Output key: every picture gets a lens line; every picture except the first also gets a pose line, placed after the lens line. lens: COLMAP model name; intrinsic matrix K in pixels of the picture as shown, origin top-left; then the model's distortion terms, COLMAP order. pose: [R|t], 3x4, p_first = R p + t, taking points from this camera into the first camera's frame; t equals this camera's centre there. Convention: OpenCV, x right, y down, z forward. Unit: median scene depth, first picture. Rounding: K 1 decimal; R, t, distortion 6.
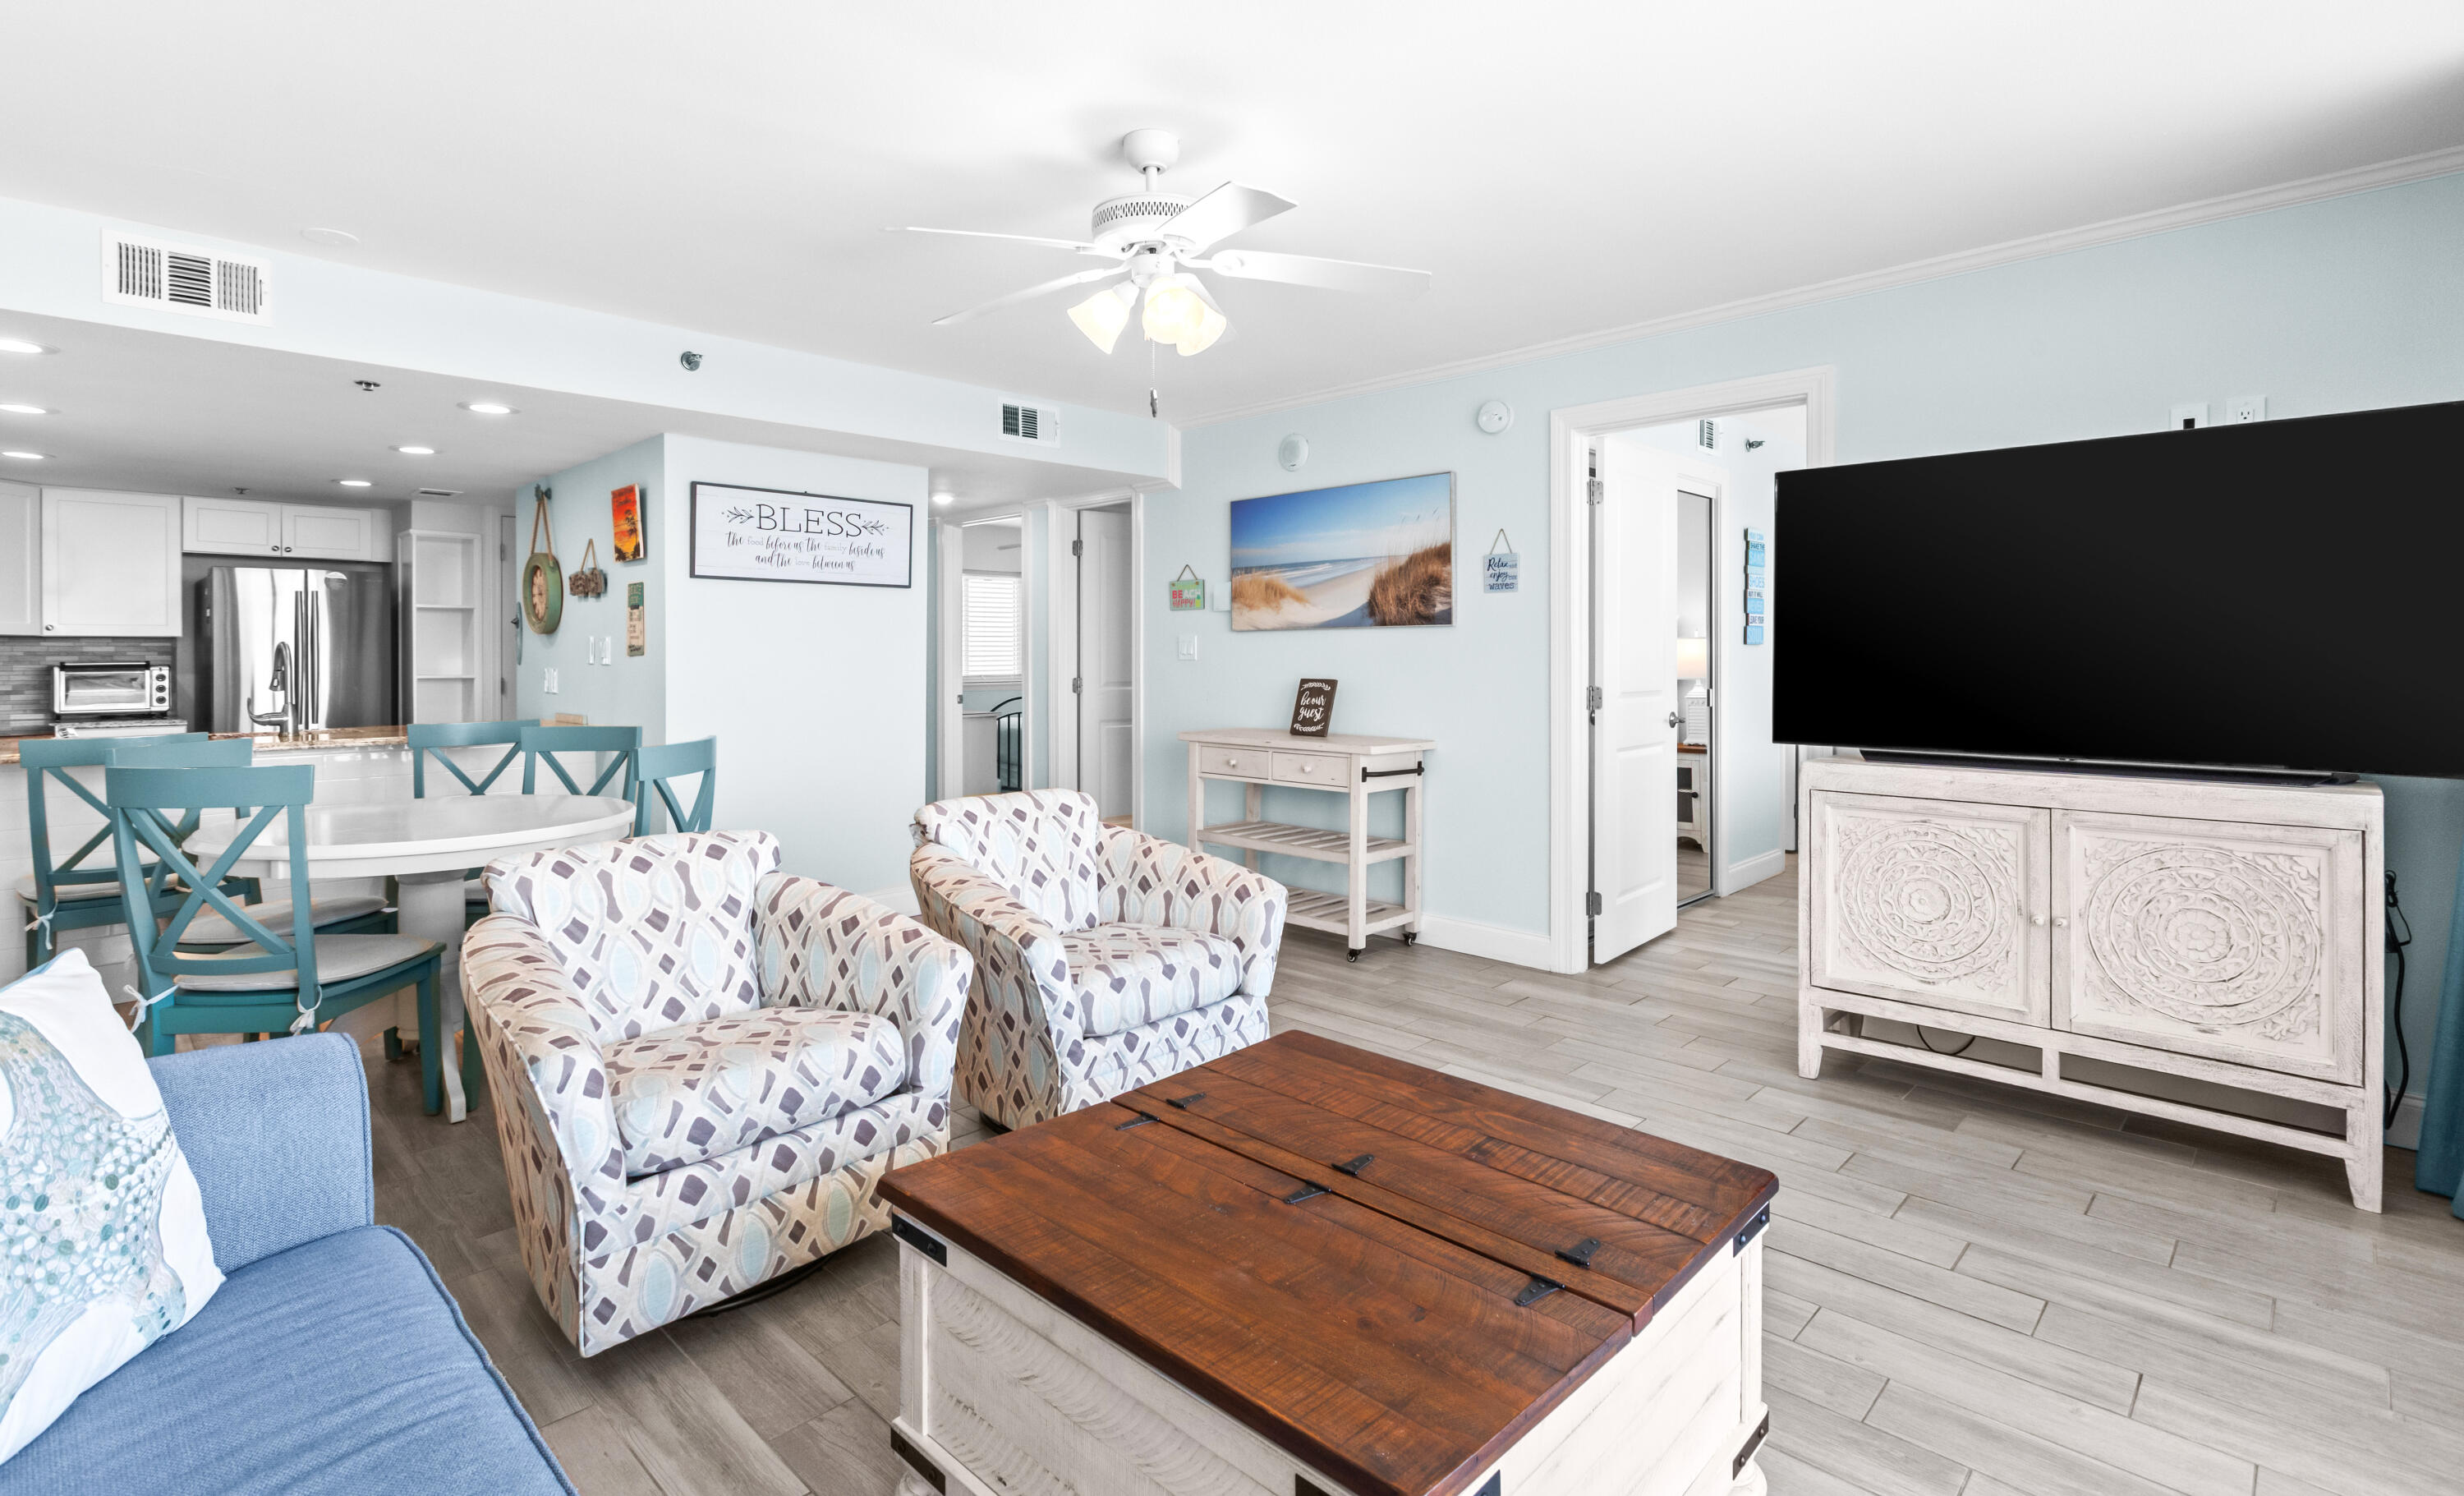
lens RADIAL K [[1150.4, 0, 1322.2], [0, 1150.4, 653.3], [0, 0, 1]] dist [0.002488, -0.000256]
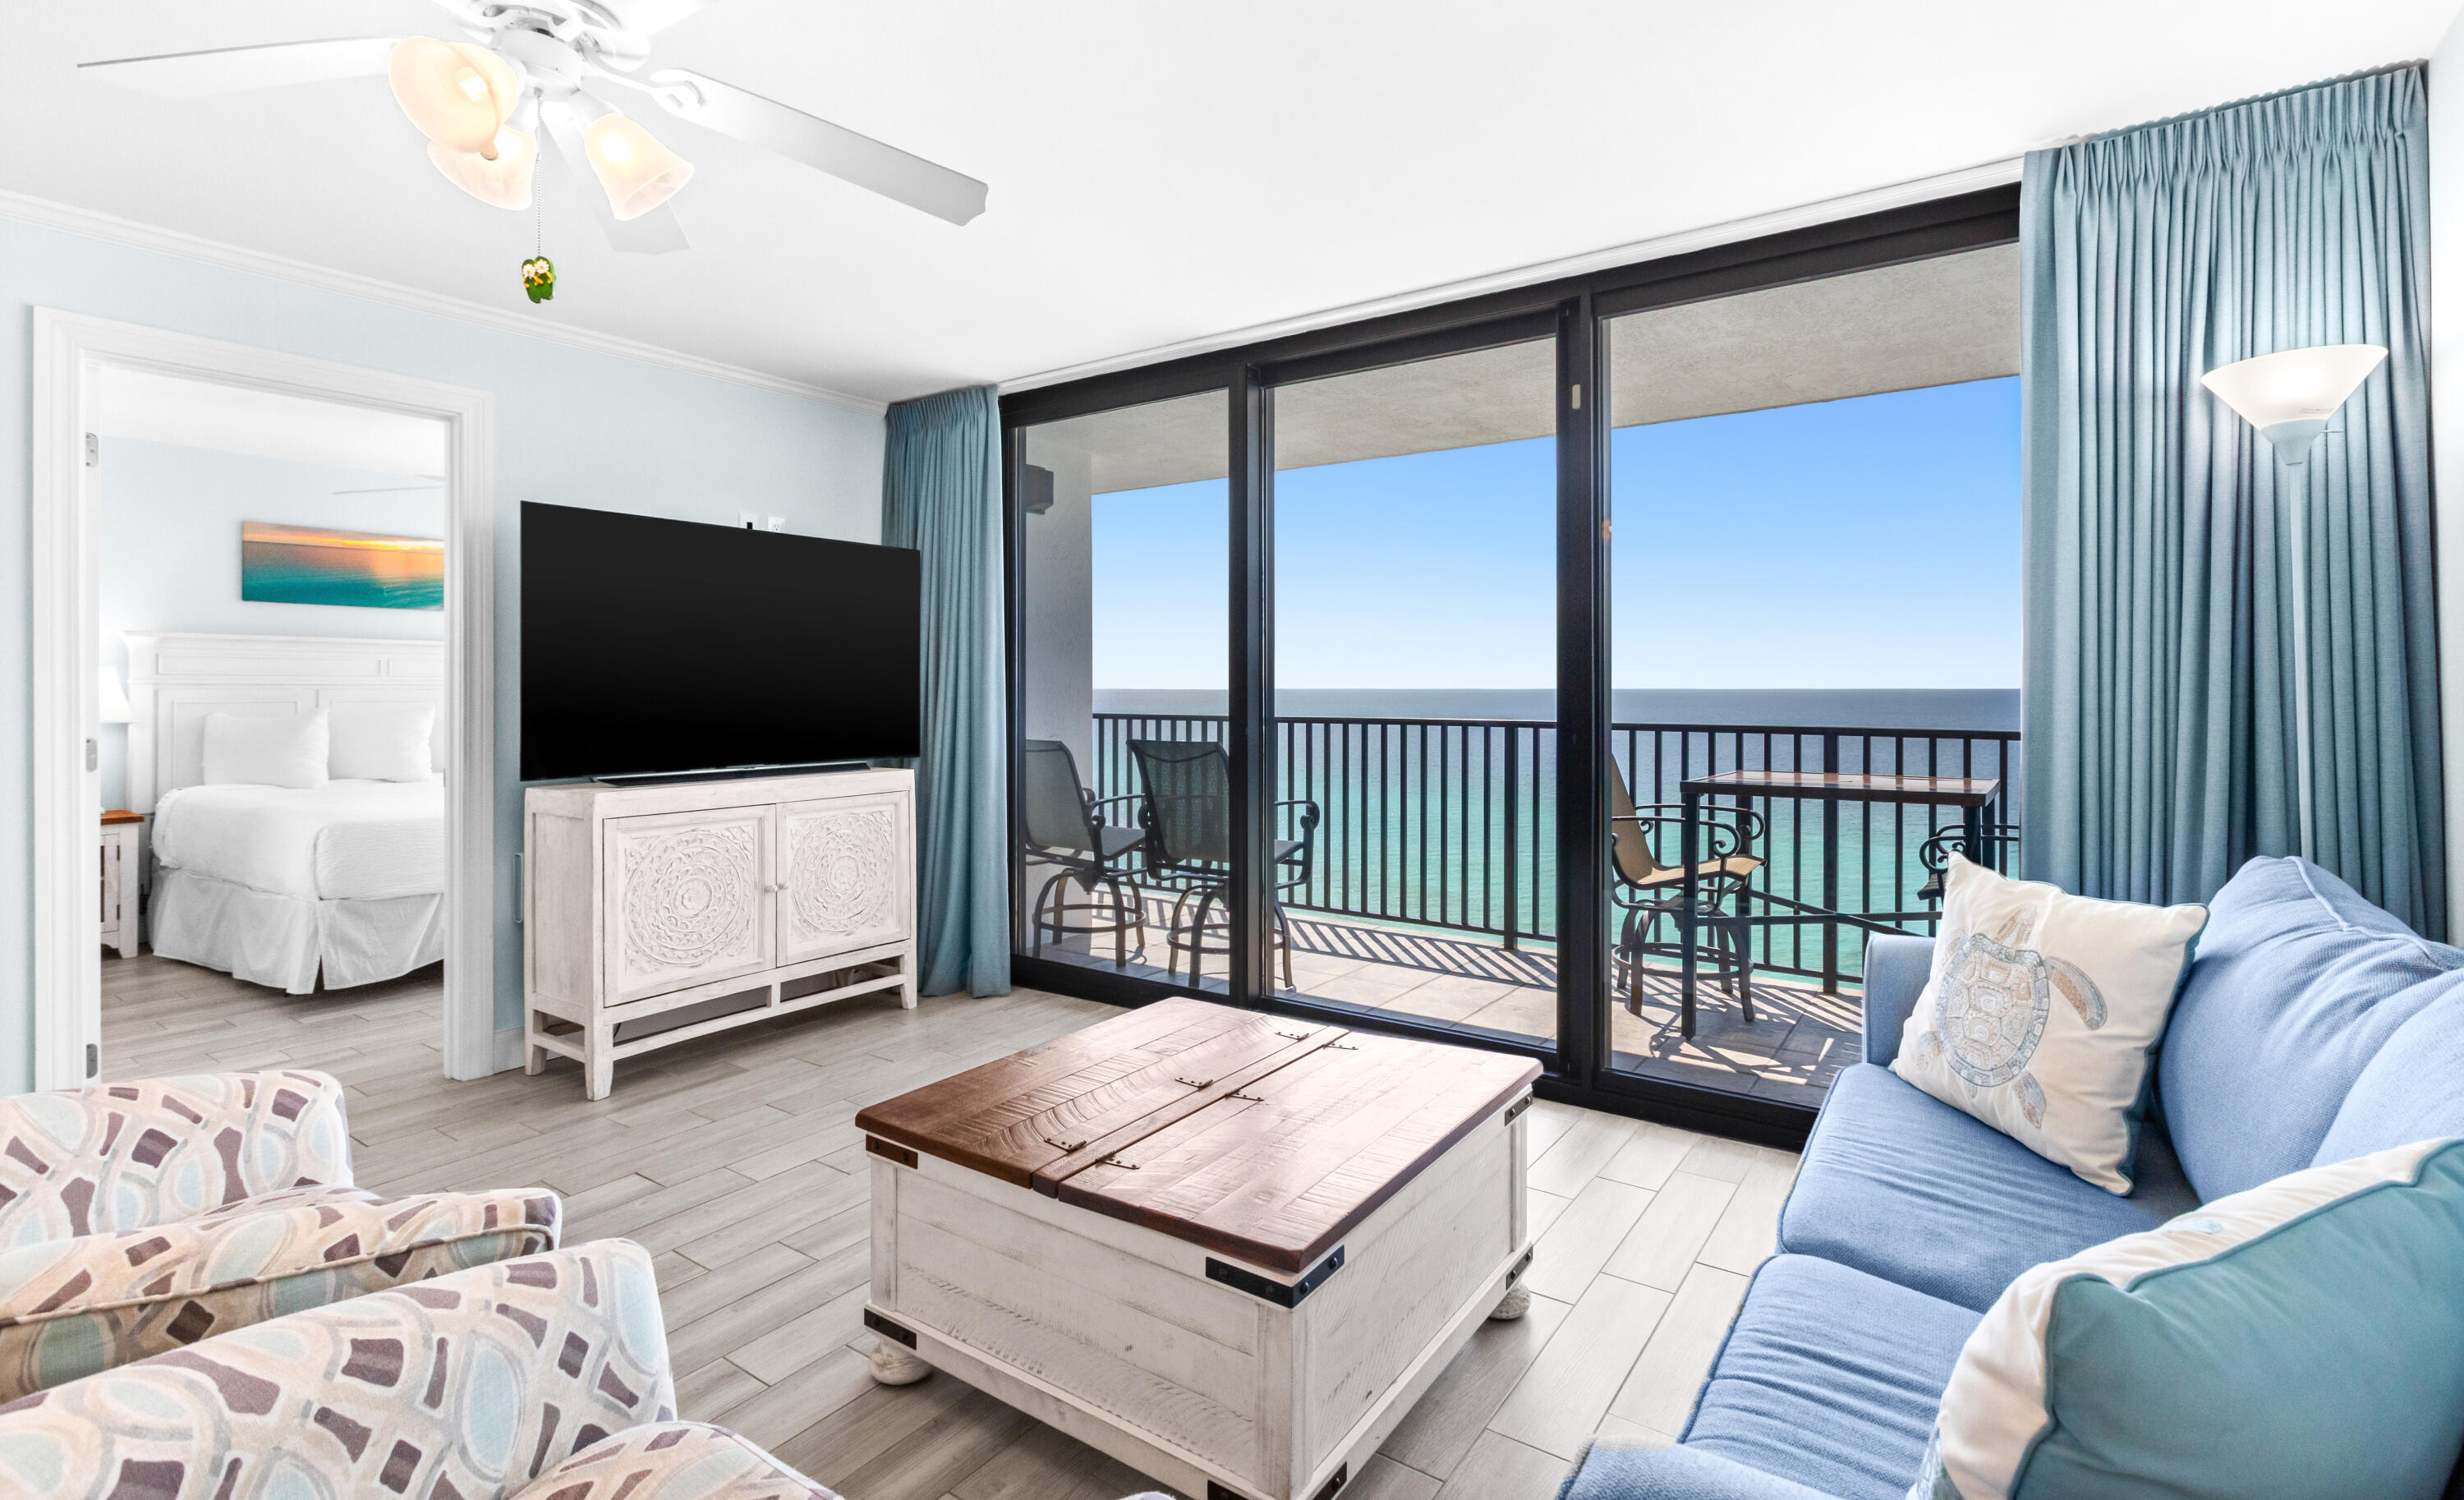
lens RADIAL K [[1150.4, 0, 1129.8], [0, 1150.4, 684.1], [0, 0, 1]] dist [0.002488, -0.000256]
pose [[-0.065416, 0.005437, 0.997843, -0.447996], [0.001912, 0.999984, -0.005324, 0.002231], [-0.997856, 0.001560, -0.065425, 0.413668]]
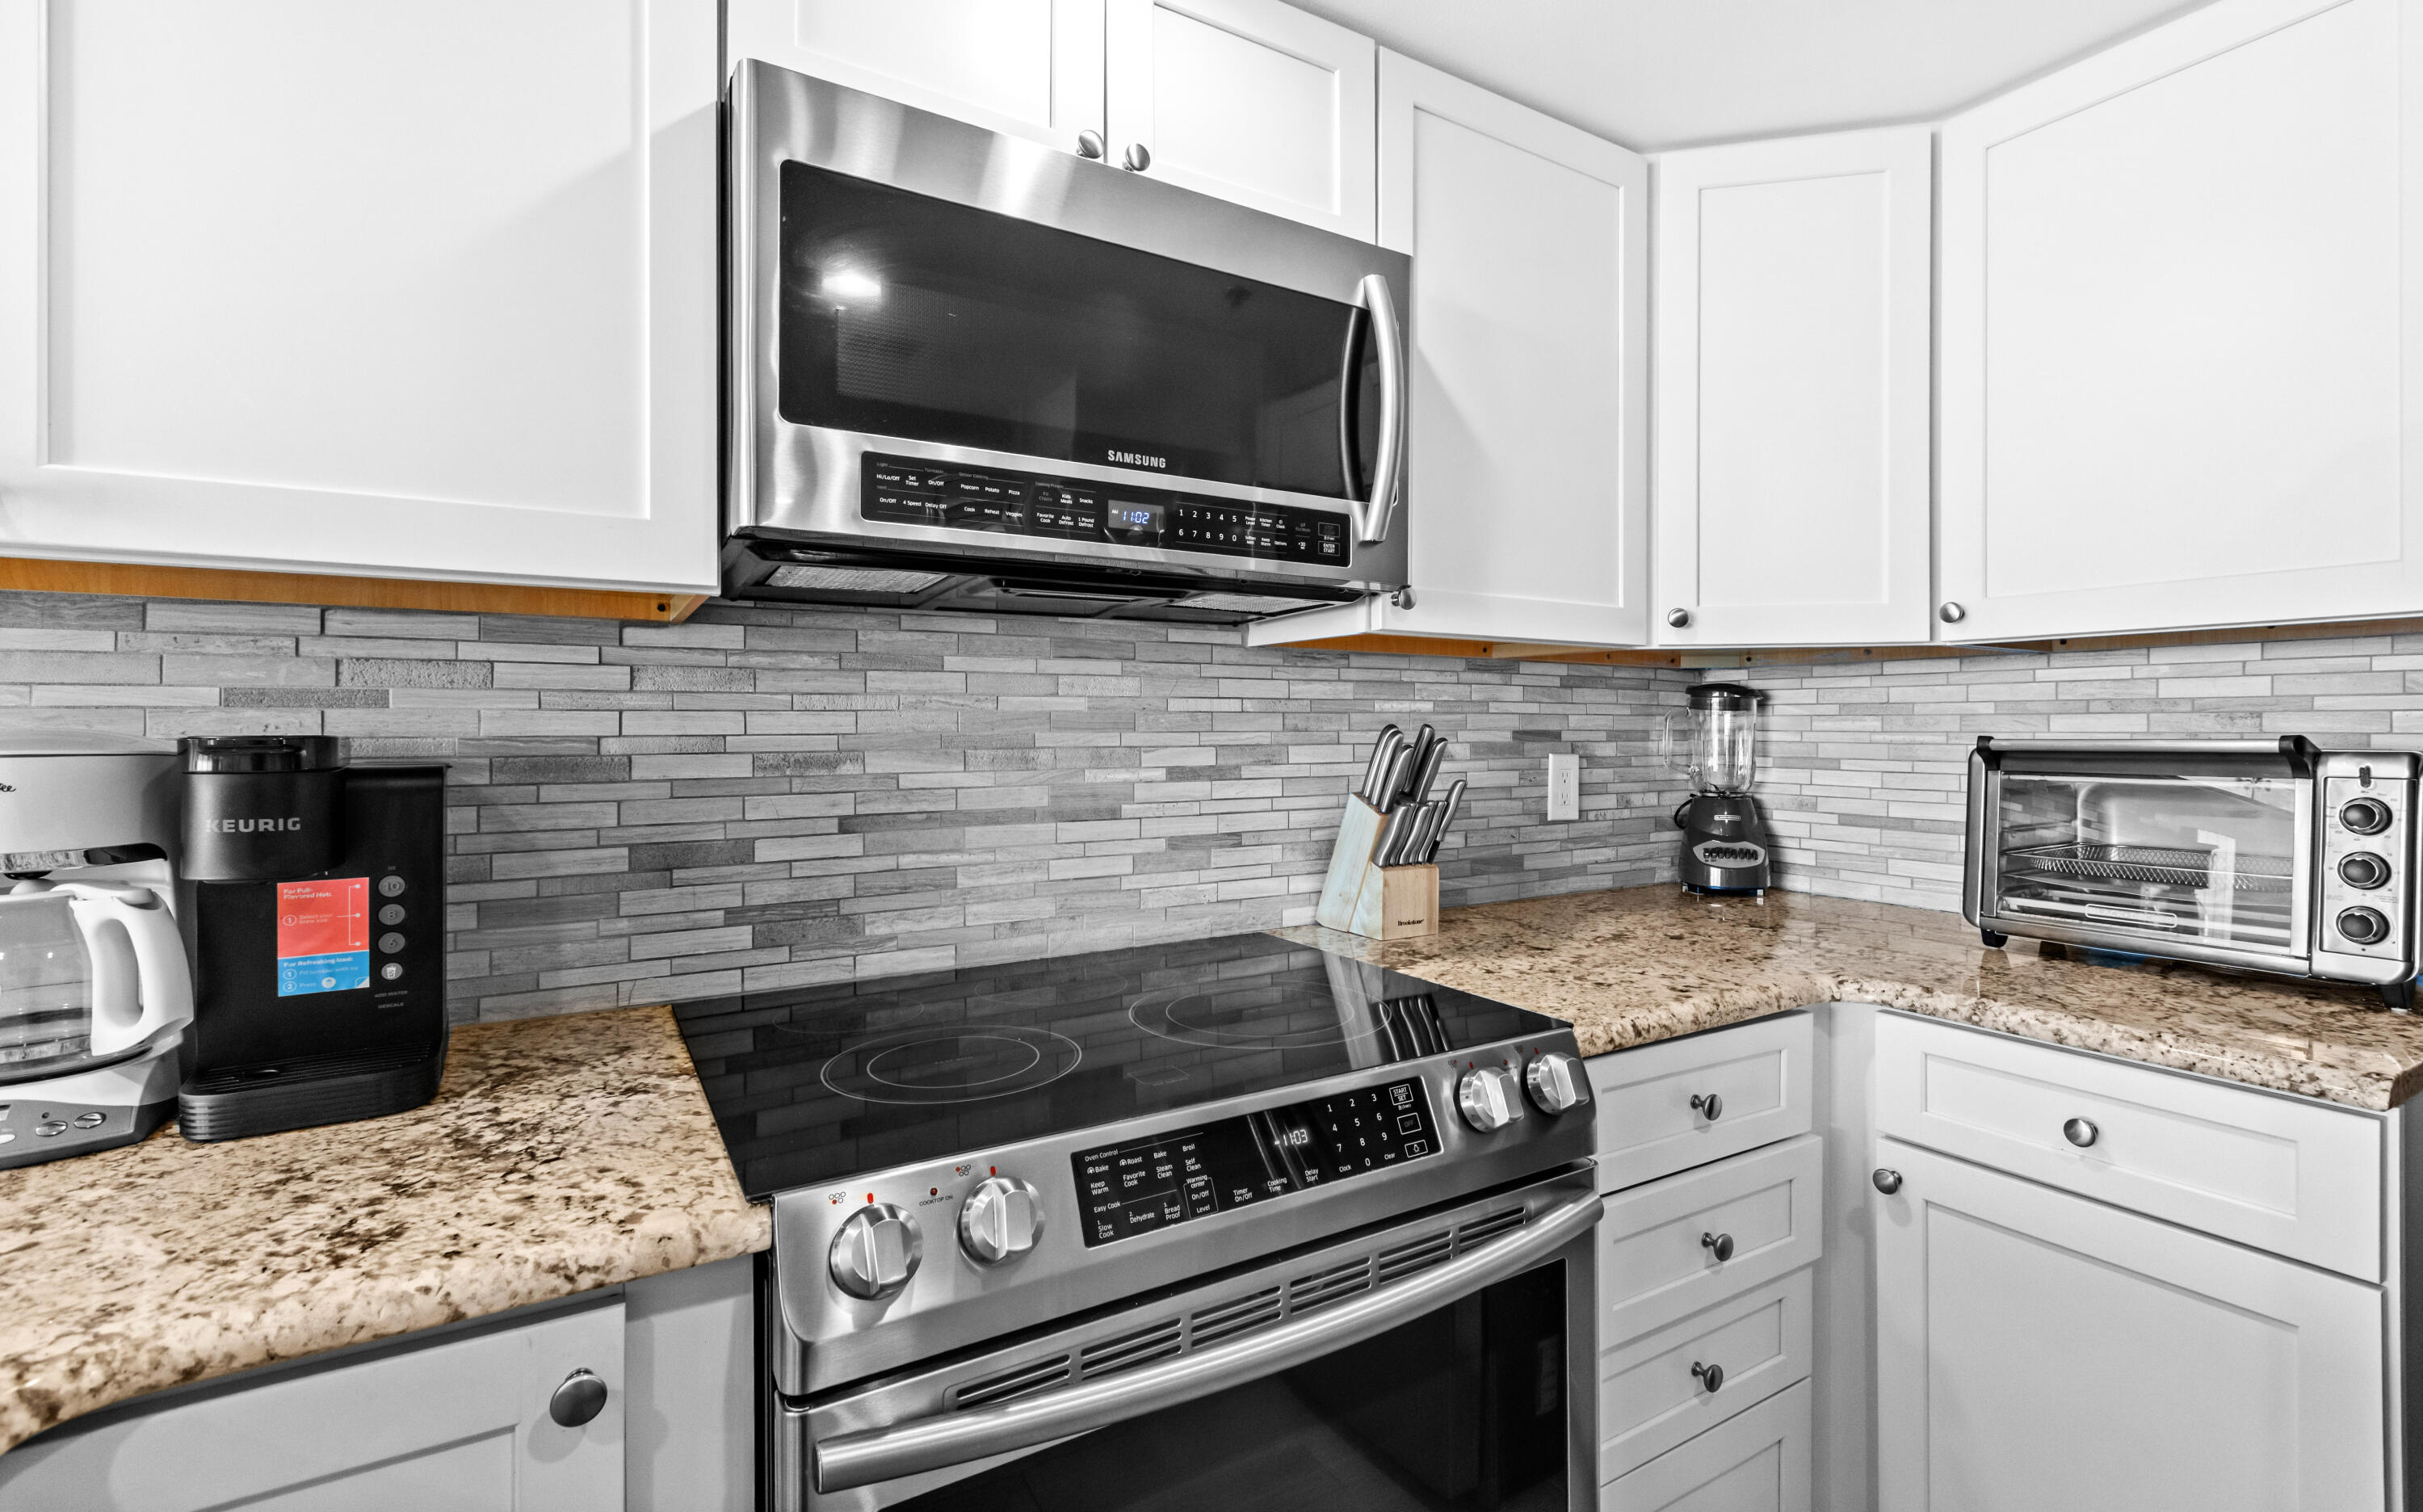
lens RADIAL K [[1081.4, 0, 1190.6], [0, 1081.4, 727.7], [0, 0, 1]] dist [0.000646, -0.001377]
pose [[-0.300513, 0.008584, -0.953739, -0.936575], [0.001344, 0.999962, 0.008577, 0.003636], [0.953777, 0.001295, -0.300513, 1.059125]]
